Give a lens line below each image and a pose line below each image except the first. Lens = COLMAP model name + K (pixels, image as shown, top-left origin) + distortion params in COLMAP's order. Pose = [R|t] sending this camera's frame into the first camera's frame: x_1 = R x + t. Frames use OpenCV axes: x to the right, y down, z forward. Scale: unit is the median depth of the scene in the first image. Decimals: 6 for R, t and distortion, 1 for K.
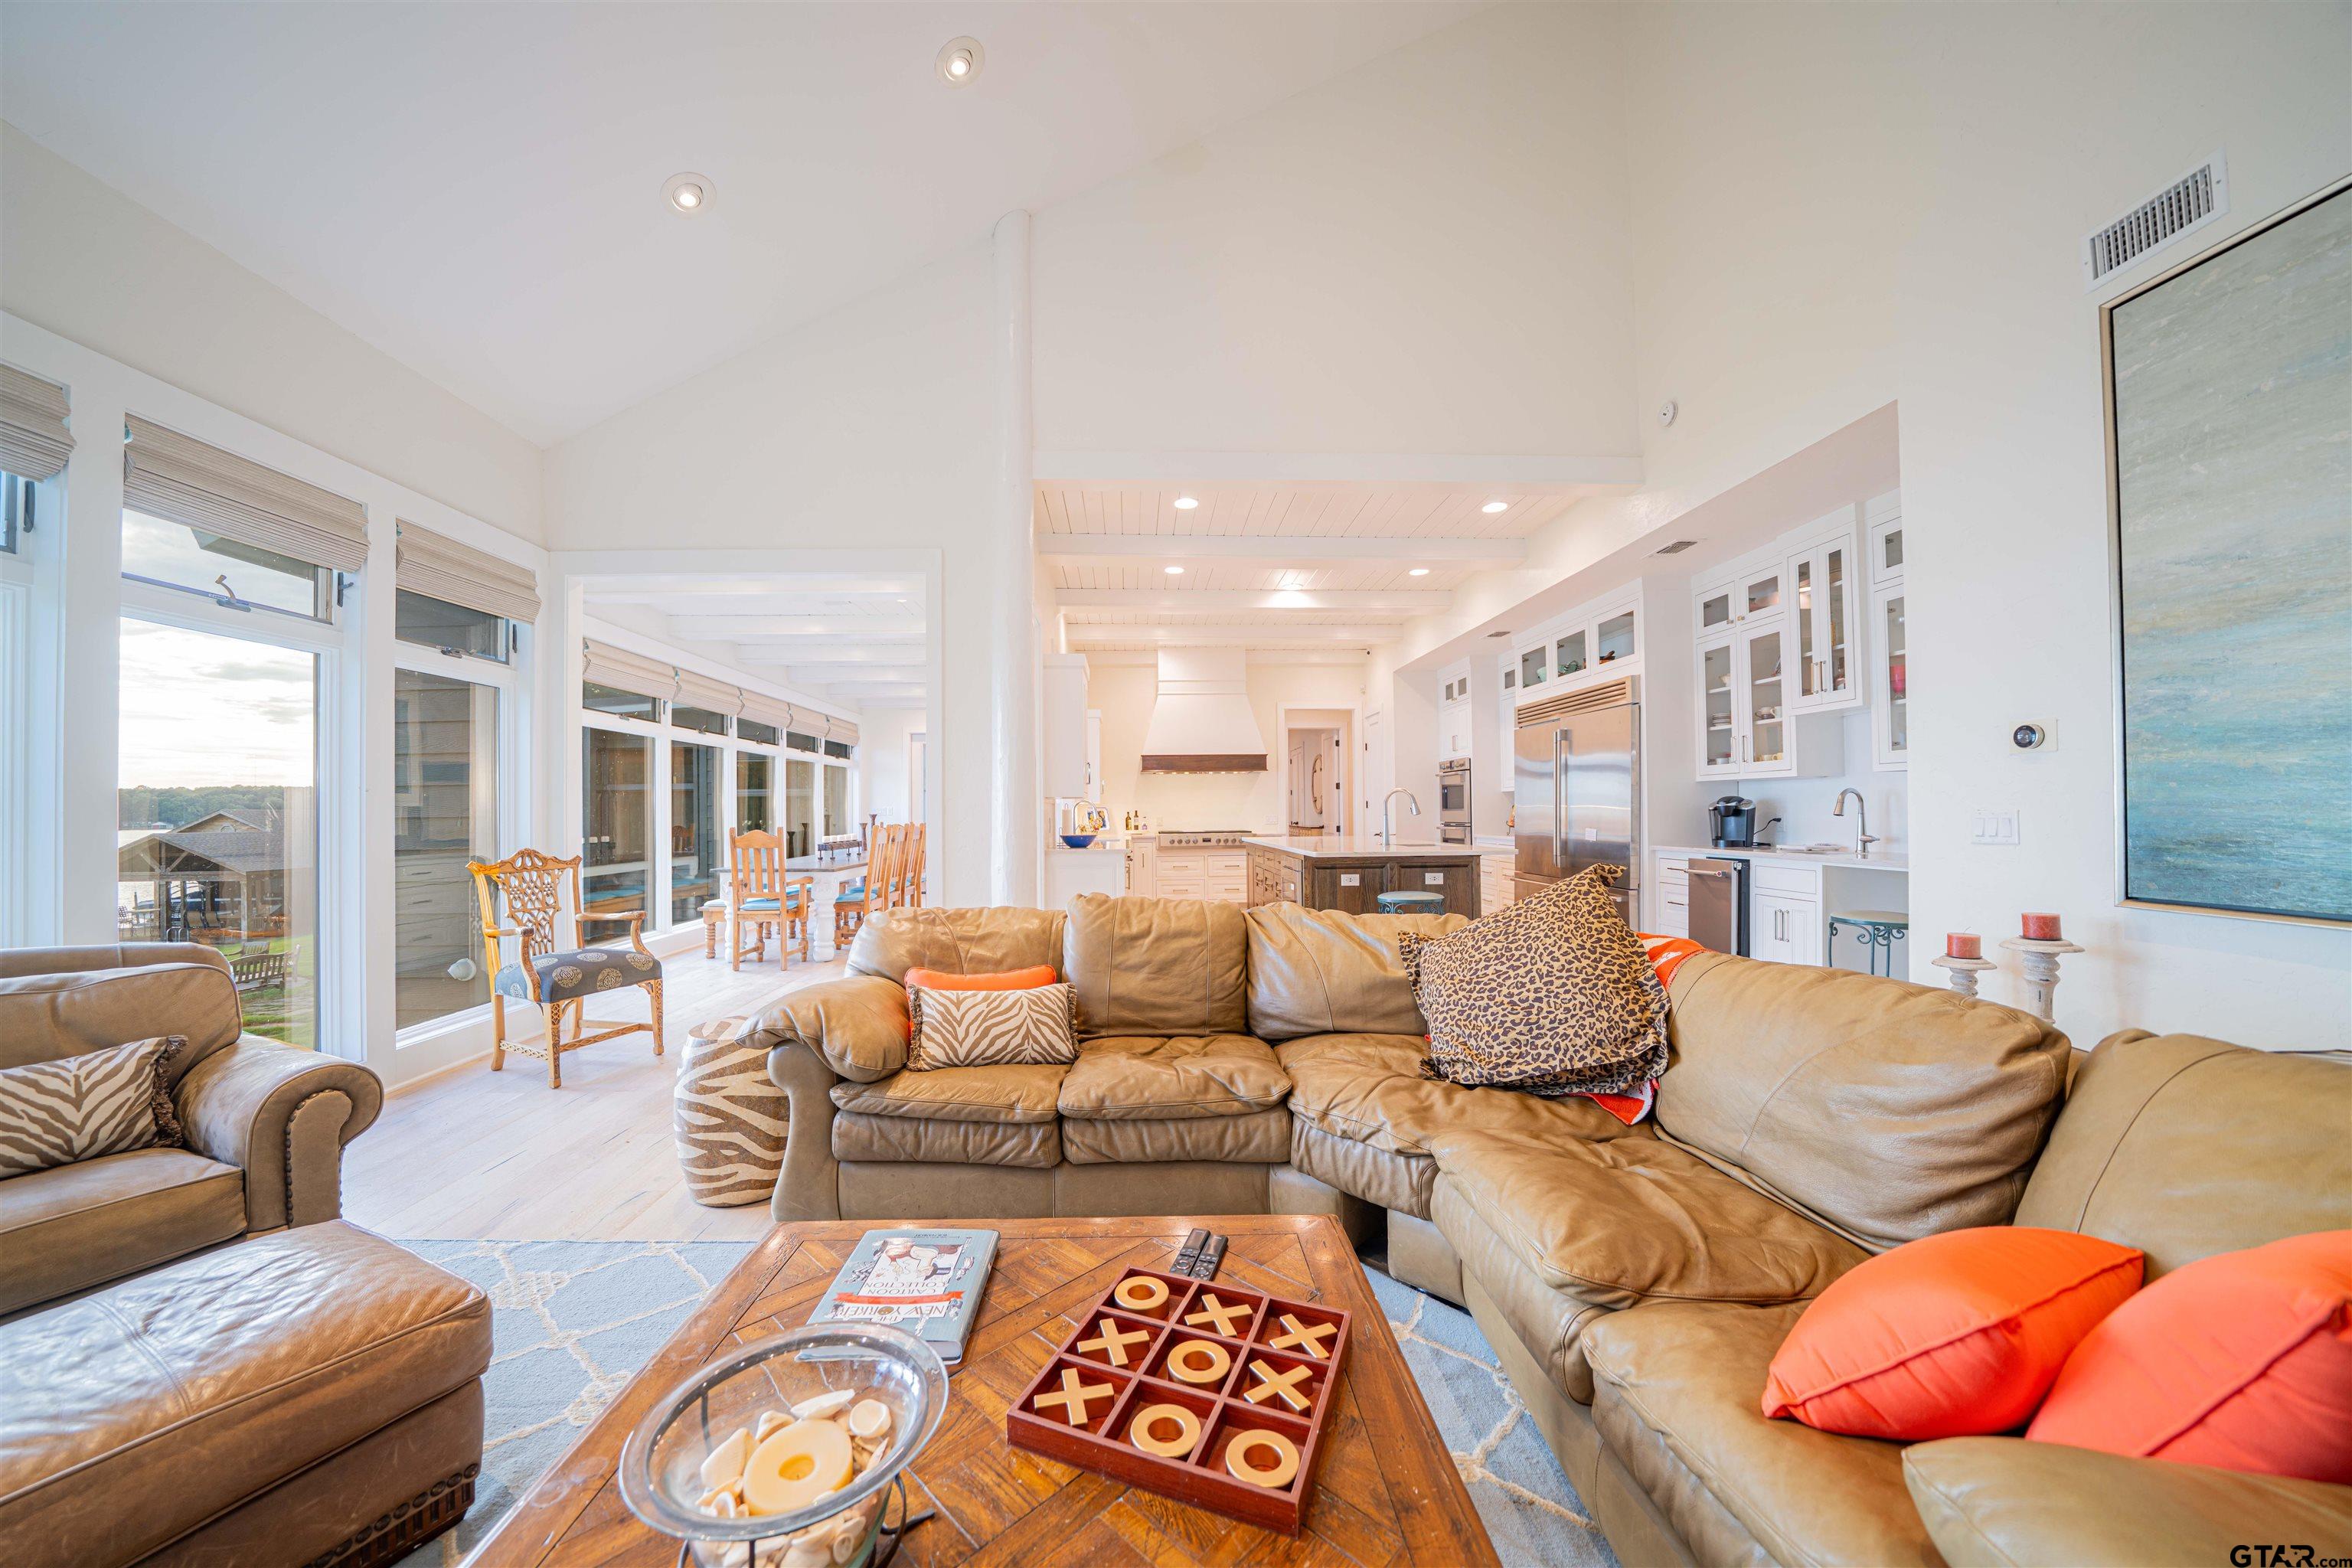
lens RADIAL K [[812.0, 0, 1174.7], [0, 812.0, 794.0], [0, 0, 1]] dist [0.000688, -0.000002]
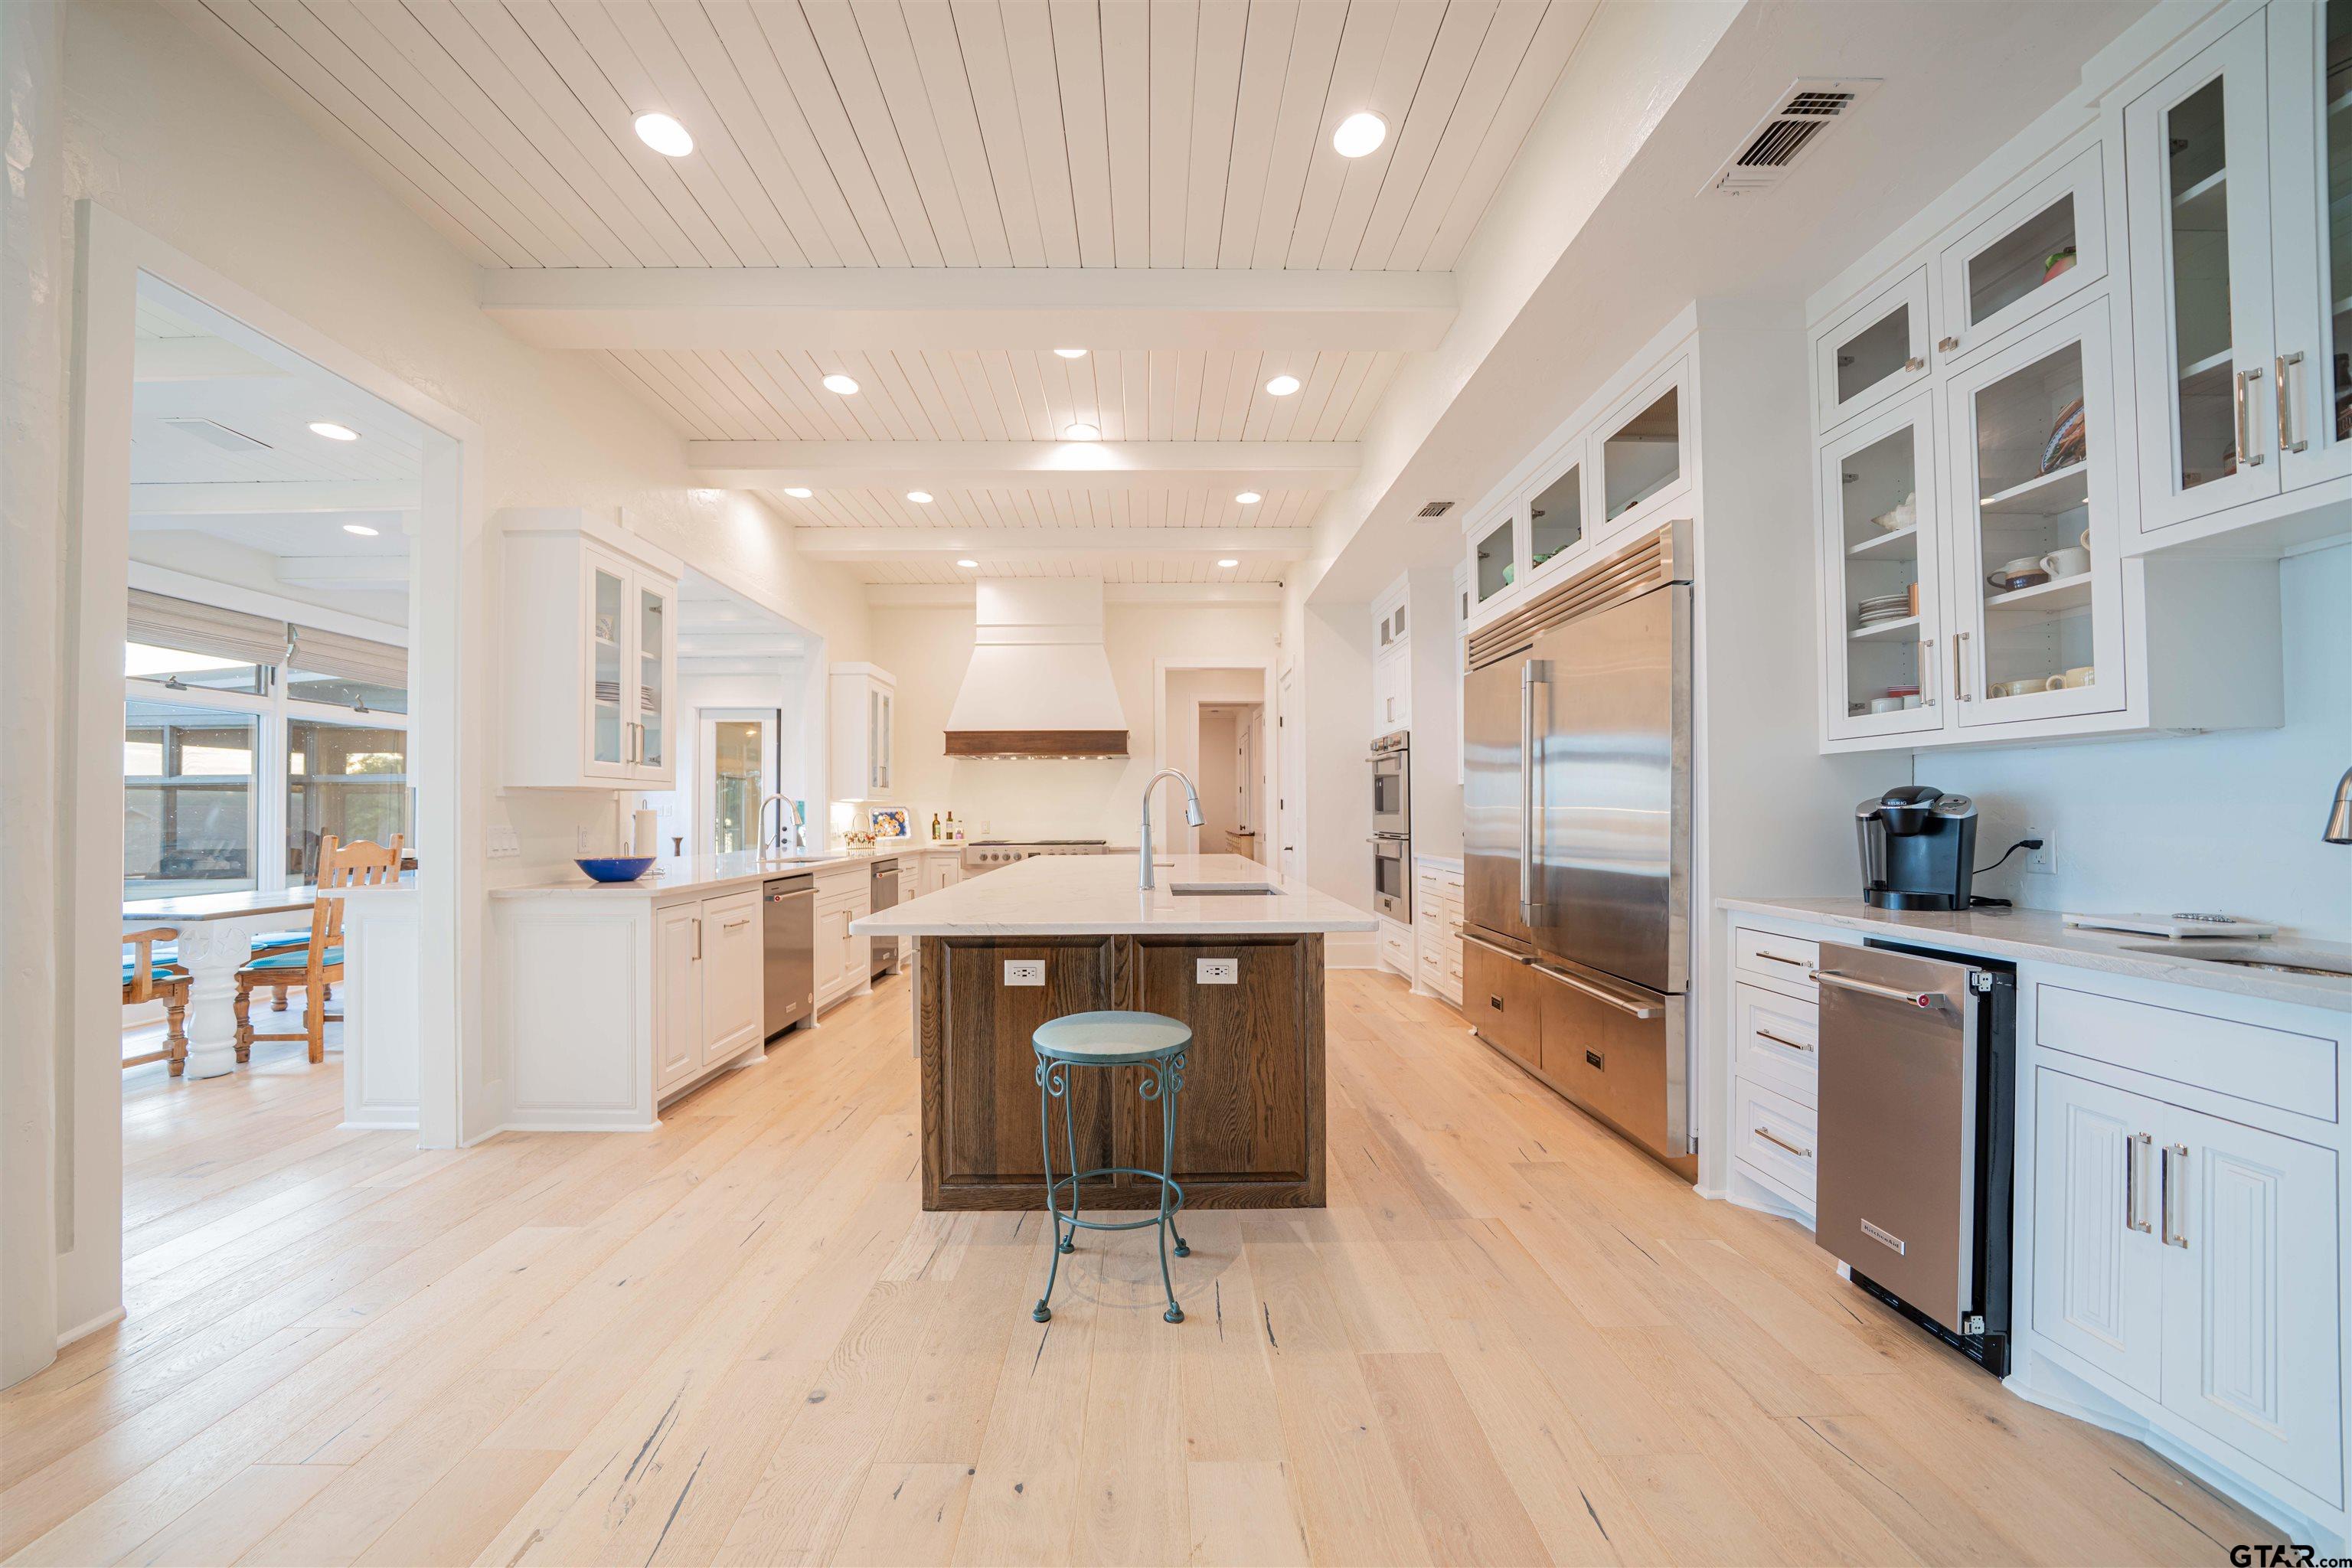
lens RADIAL K [[812.0, 0, 1172.2], [0, 812.0, 791.6], [0, 0, 1]] dist [0.000688, -0.000002]
pose [[0.999233, 0.004170, -0.038938, 0.305266], [-0.004303, 0.999985, -0.003352, 0.007933], [0.038924, 0.003517, 0.999236, 0.542753]]
